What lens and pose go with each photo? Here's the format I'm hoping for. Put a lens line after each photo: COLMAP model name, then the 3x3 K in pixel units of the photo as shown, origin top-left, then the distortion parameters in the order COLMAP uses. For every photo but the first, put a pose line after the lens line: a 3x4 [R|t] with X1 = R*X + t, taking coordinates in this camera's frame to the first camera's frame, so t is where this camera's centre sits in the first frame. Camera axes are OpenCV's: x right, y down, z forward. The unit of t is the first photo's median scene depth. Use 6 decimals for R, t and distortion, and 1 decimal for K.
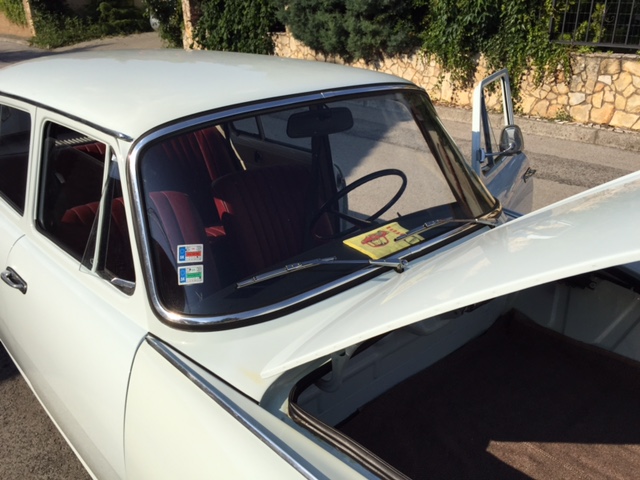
lens RADIAL K [[547.4, 0, 322.0], [0, 547.4, 242.2], [0, 0, 1]] dist [0.082457, -0.108897]
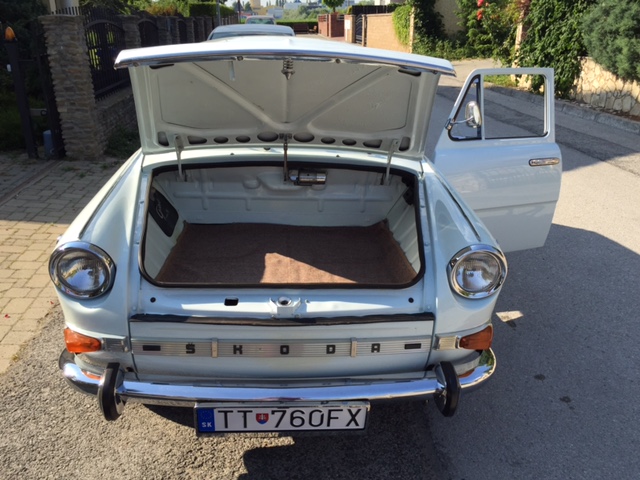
lens RADIAL K [[547.4, 0, 317.0], [0, 547.4, 243.8], [0, 0, 1]] dist [0.082457, -0.108897]
pose [[0.774021, 0.253254, -0.580305, 0.213156], [-0.280068, 0.958928, 0.044931, 0.036414], [0.567850, 0.127748, 0.813159, -0.050785]]
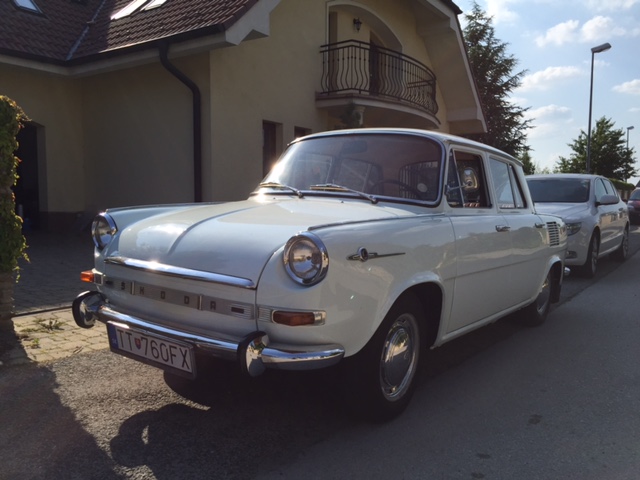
lens RADIAL K [[547.4, 0, 316.4], [0, 547.4, 245.8], [0, 0, 1]] dist [0.082457, -0.108897]
pose [[0.185888, 0.099645, -0.977505, 0.363488], [-0.430334, 0.902612, 0.010176, 0.029796], [0.883322, 0.418763, 0.210666, 0.103263]]
